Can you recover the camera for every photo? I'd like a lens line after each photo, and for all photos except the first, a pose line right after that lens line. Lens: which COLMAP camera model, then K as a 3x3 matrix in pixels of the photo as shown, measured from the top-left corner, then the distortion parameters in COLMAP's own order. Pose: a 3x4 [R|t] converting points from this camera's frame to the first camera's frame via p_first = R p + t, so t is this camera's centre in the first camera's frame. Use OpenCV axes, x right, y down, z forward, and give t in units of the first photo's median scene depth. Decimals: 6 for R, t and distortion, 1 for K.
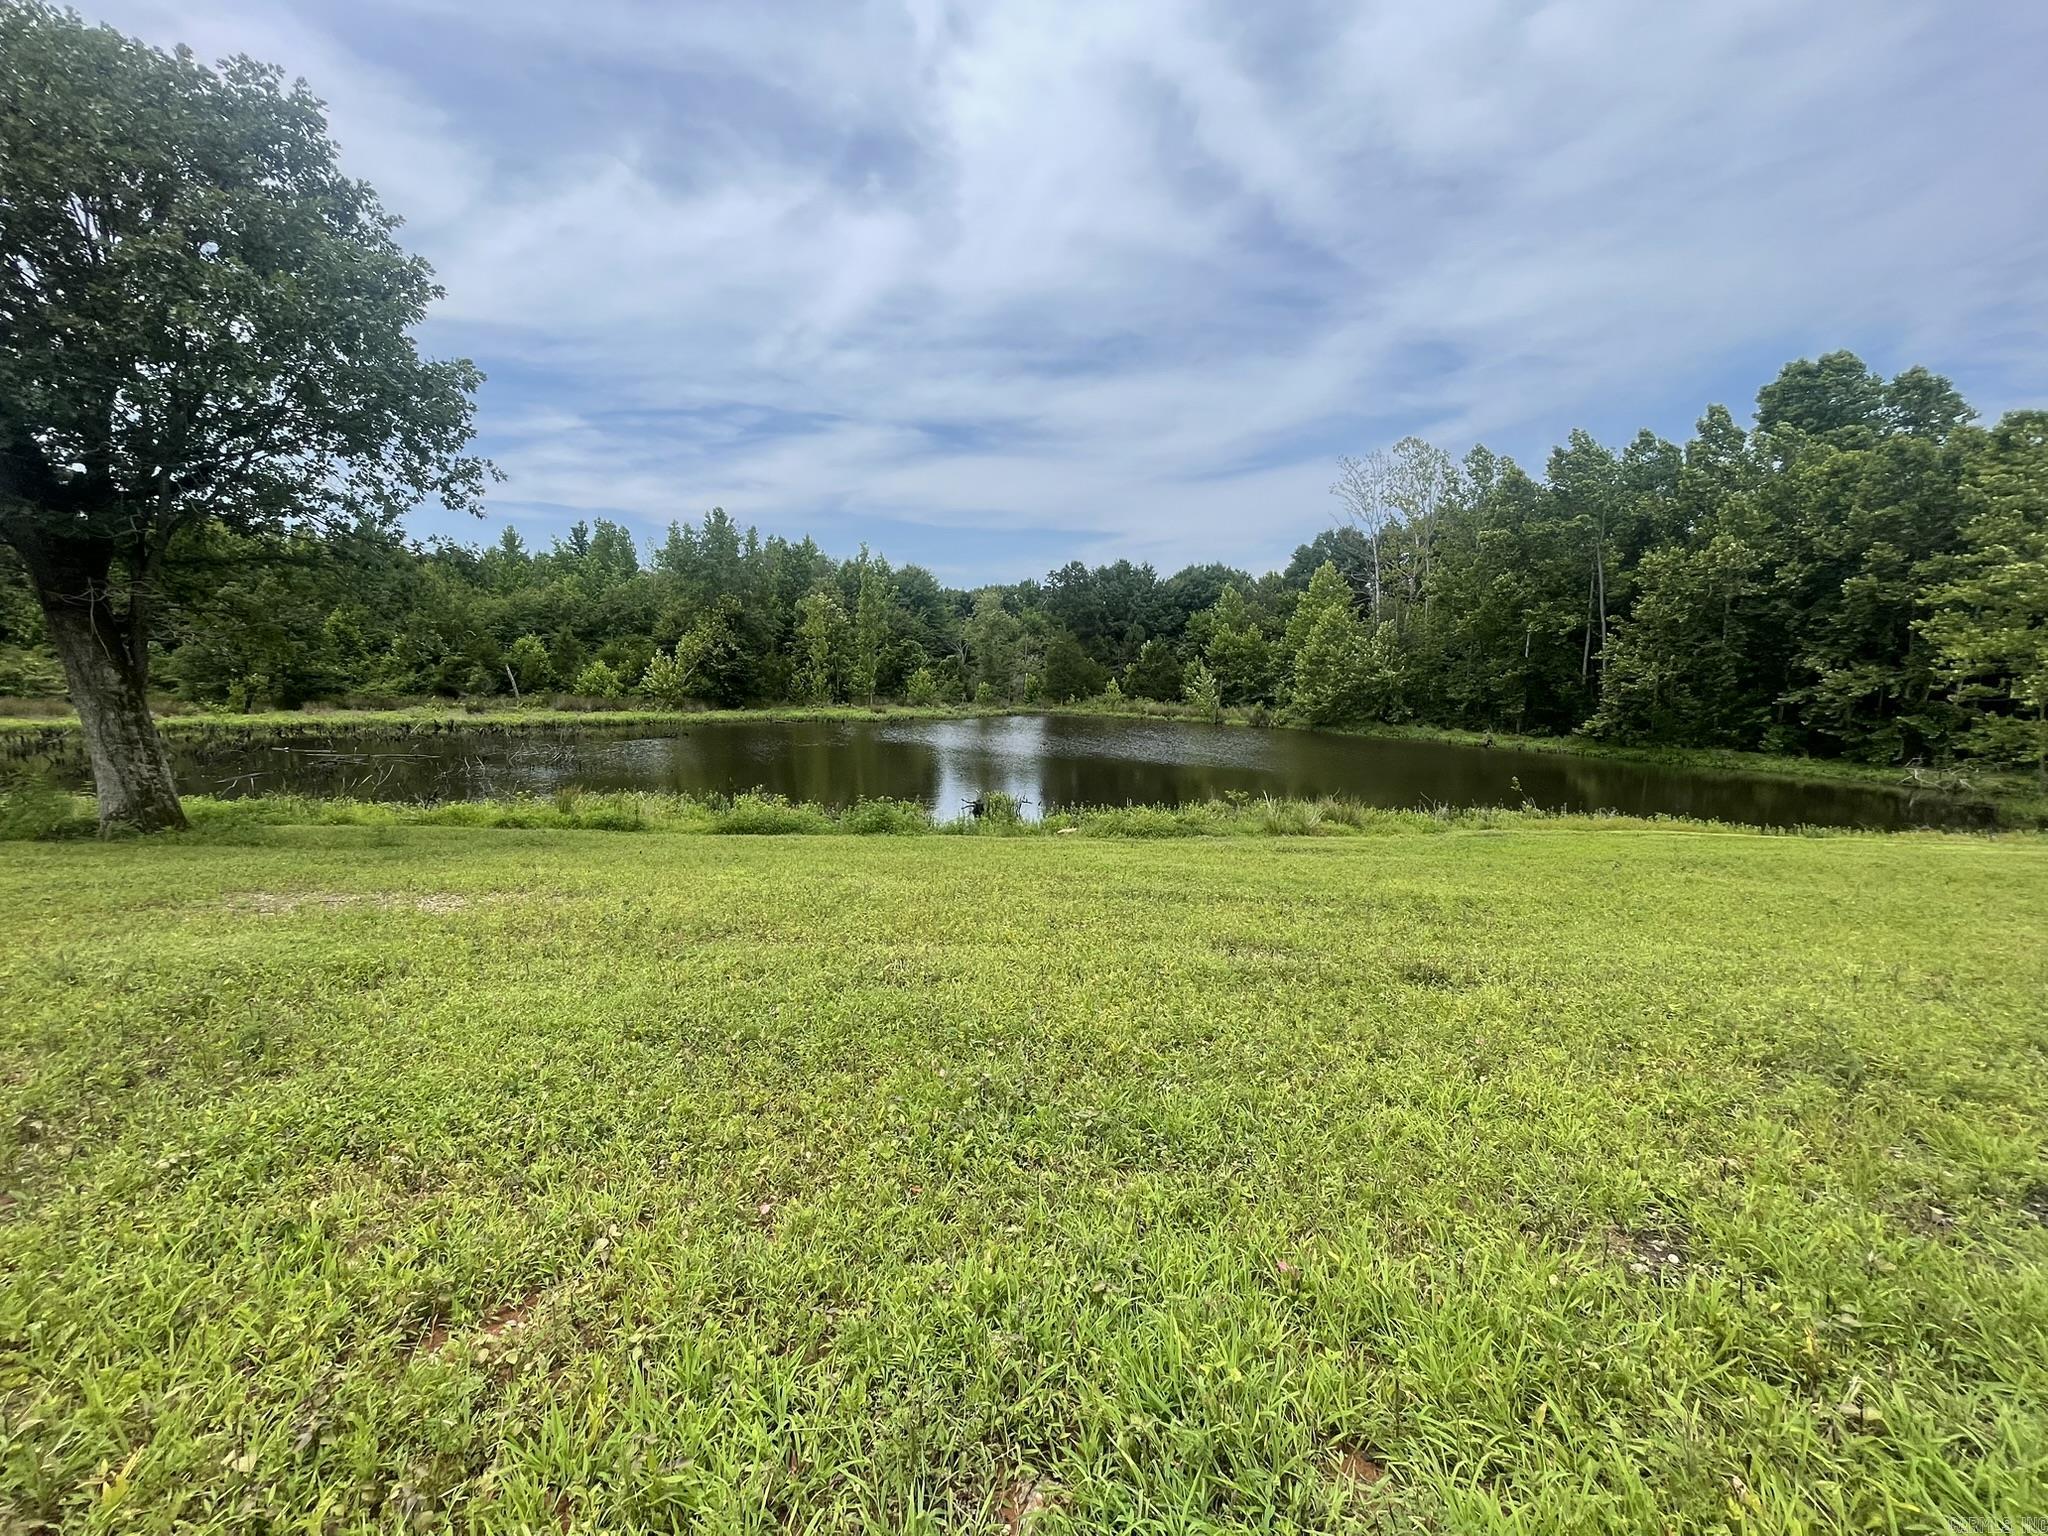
lens RADIAL K [[834.0, 0, 1023.1], [0, 834.0, 774.1], [0, 0, 1]] dist [-0.001989, 0.001741]
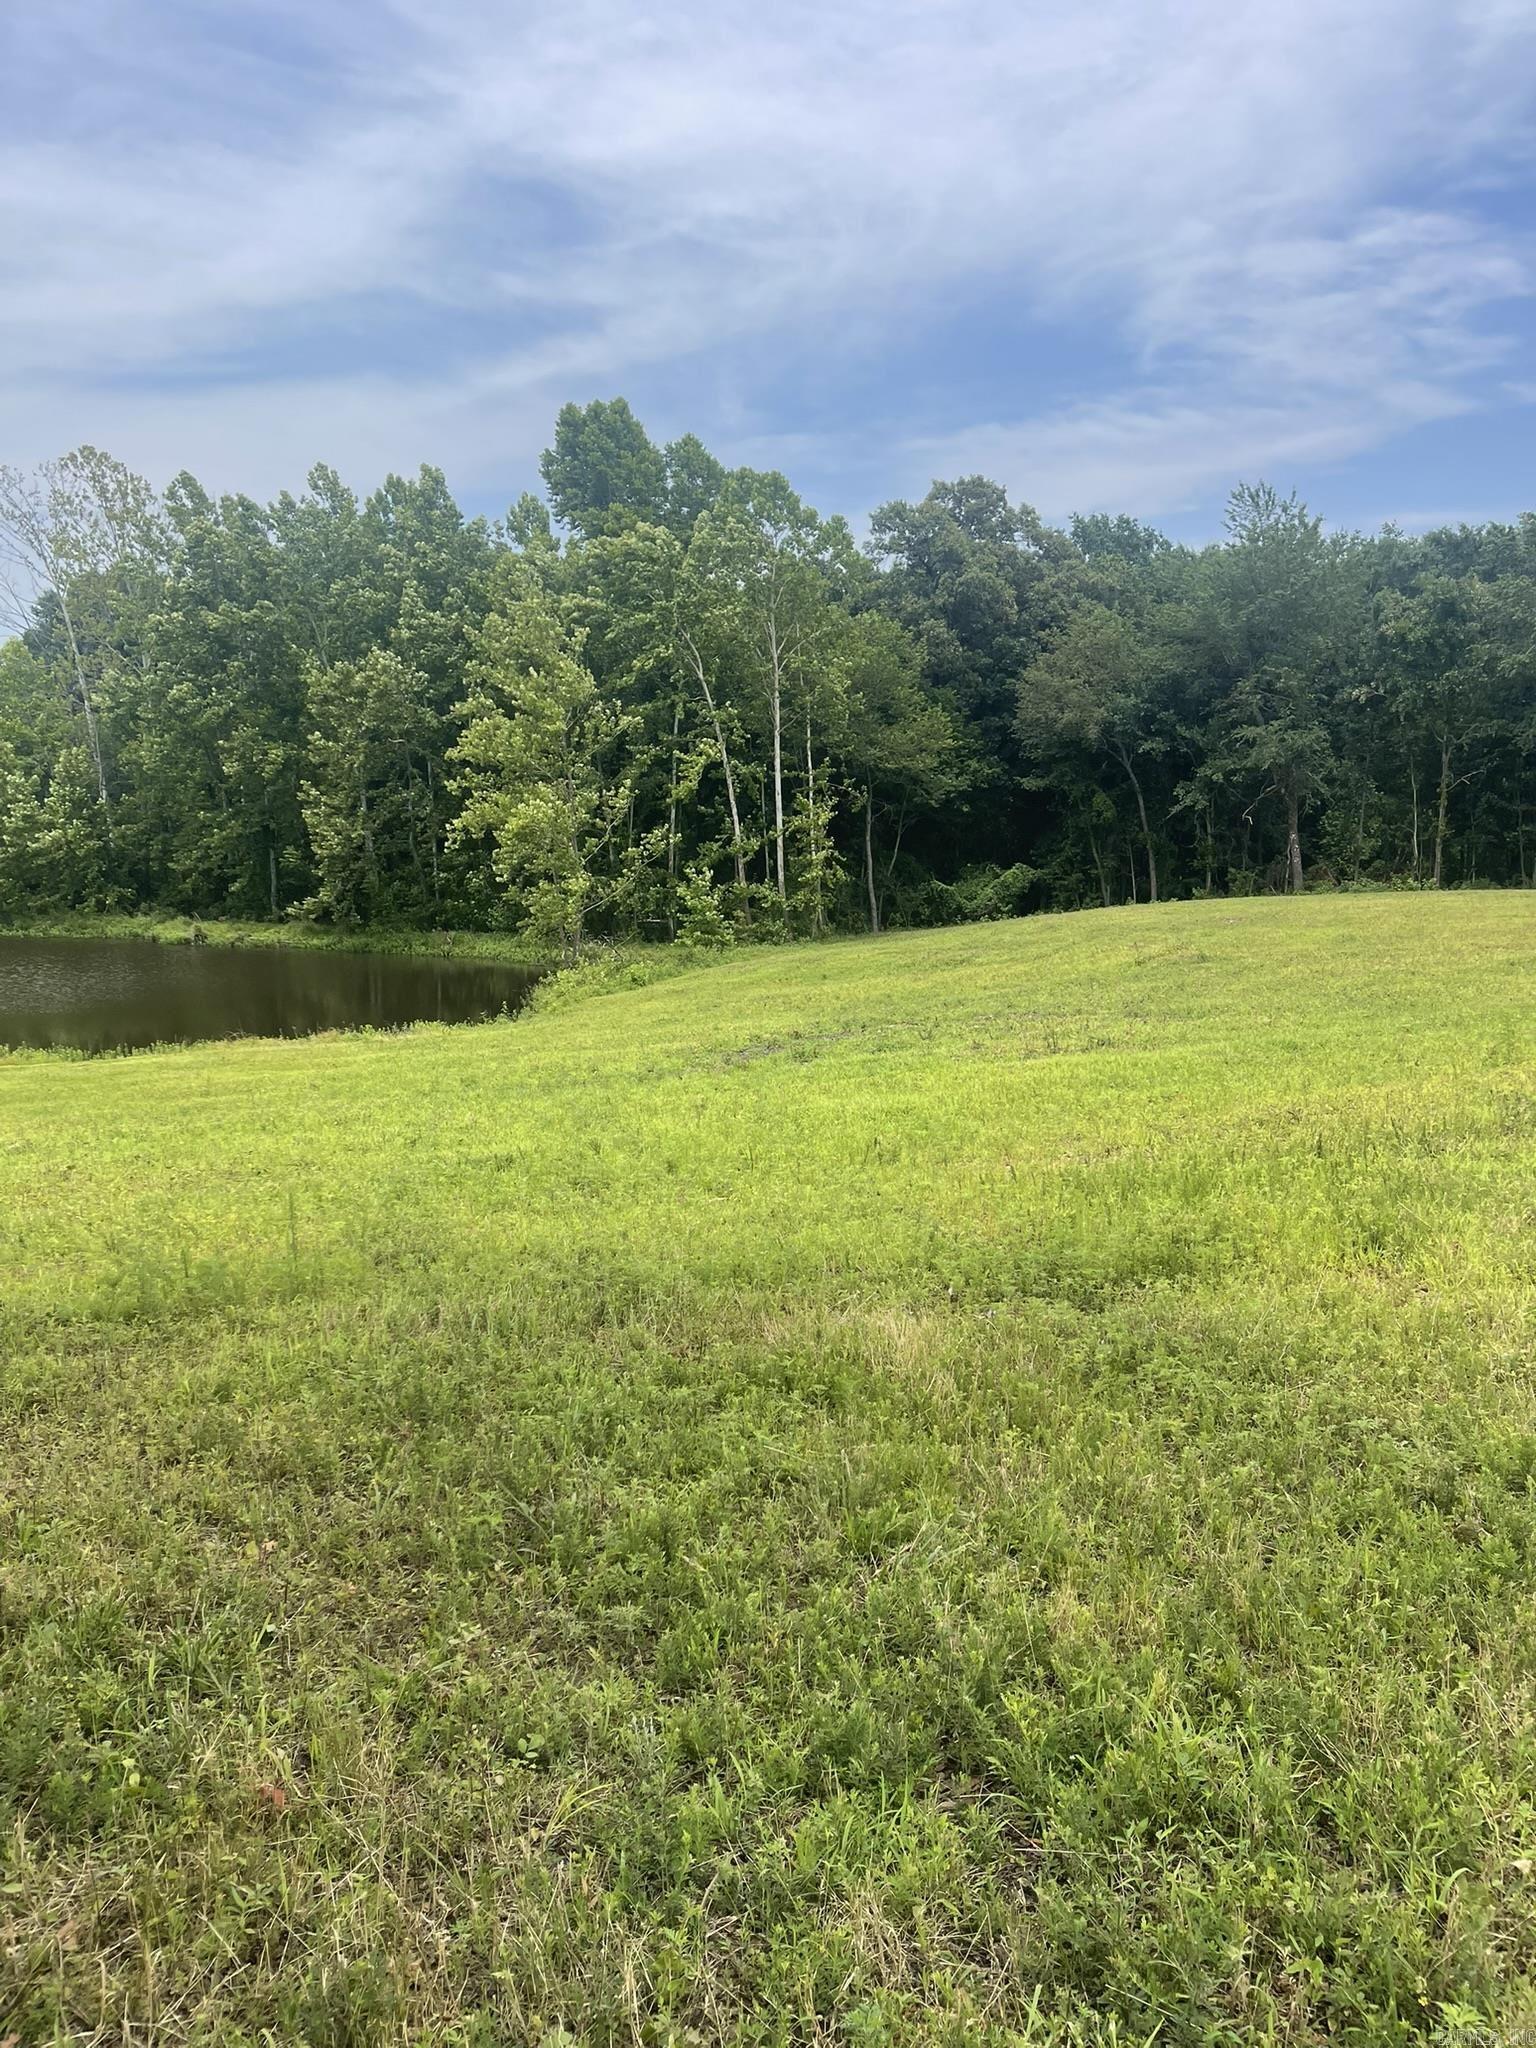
lens RADIAL K [[1562.3, 0, 793.6], [0, 1562.3, 1027.7], [0, 0, 1]] dist [0.076134, -0.089606]
pose [[0.830763, -0.101970, 0.547206, 0.207524], [0.083570, 0.994783, 0.058499, -0.000218], [-0.550317, -0.002868, 0.834951, -0.281747]]
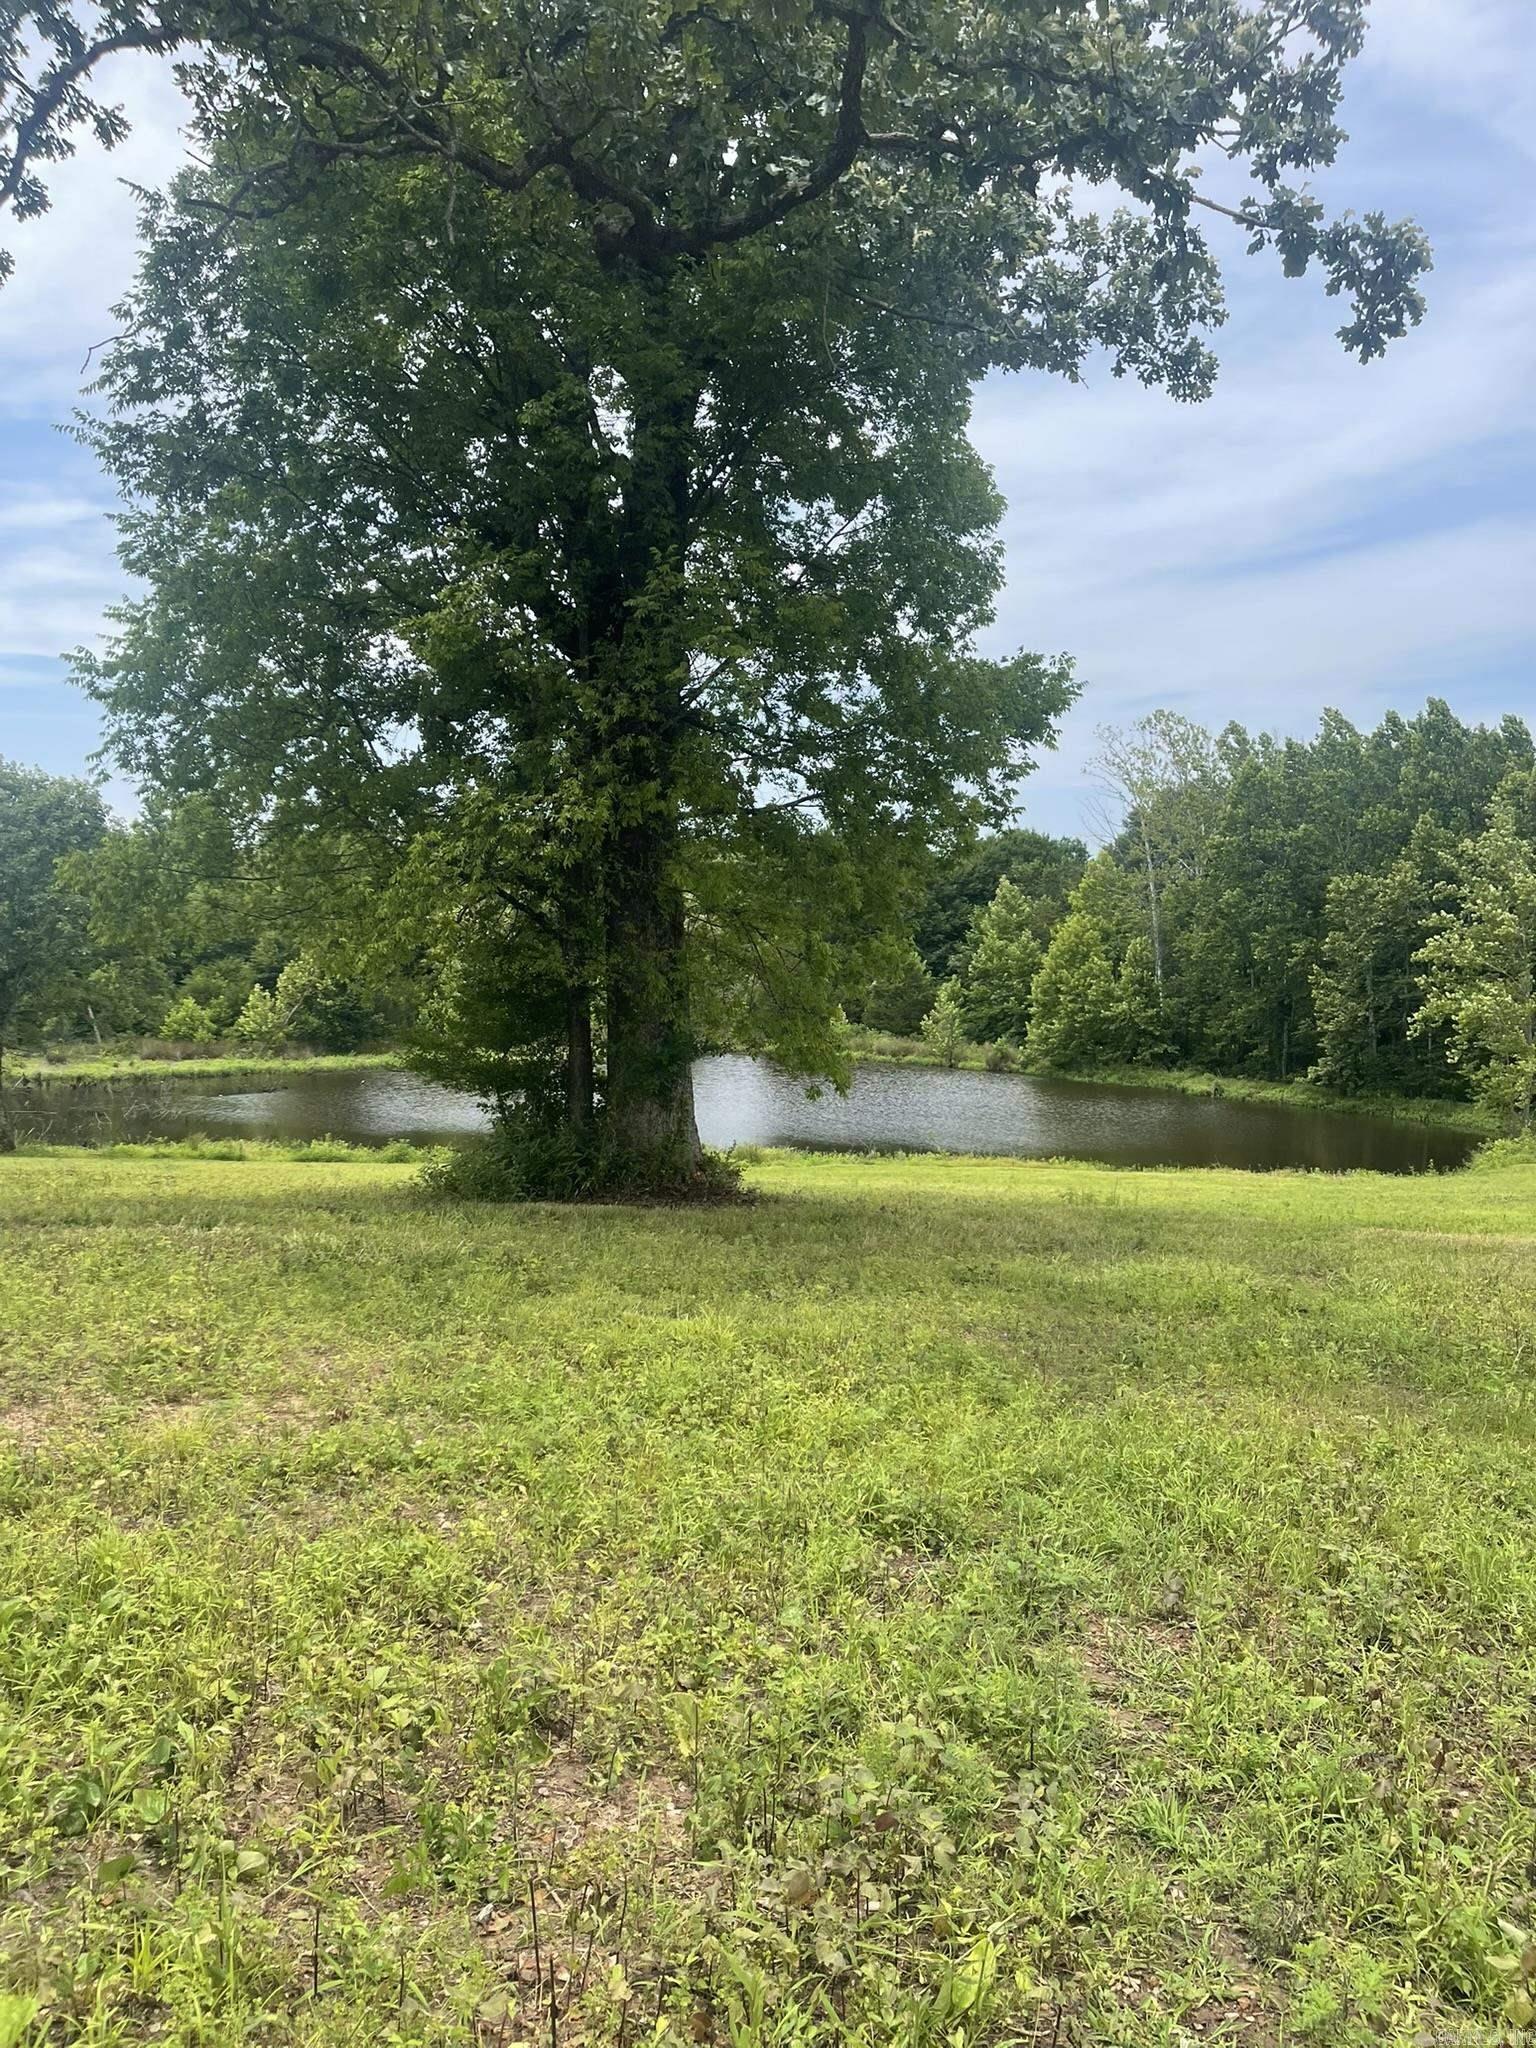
lens RADIAL K [[1562.3, 0, 728.7], [0, 1562.3, 1023.6], [0, 0, 1]] dist [0.076134, -0.089606]
pose [[0.992902, -0.009248, -0.118572, 0.219505], [0.000273, 0.997147, -0.075488, 0.010189], [0.118932, 0.074920, 0.990072, -0.504877]]
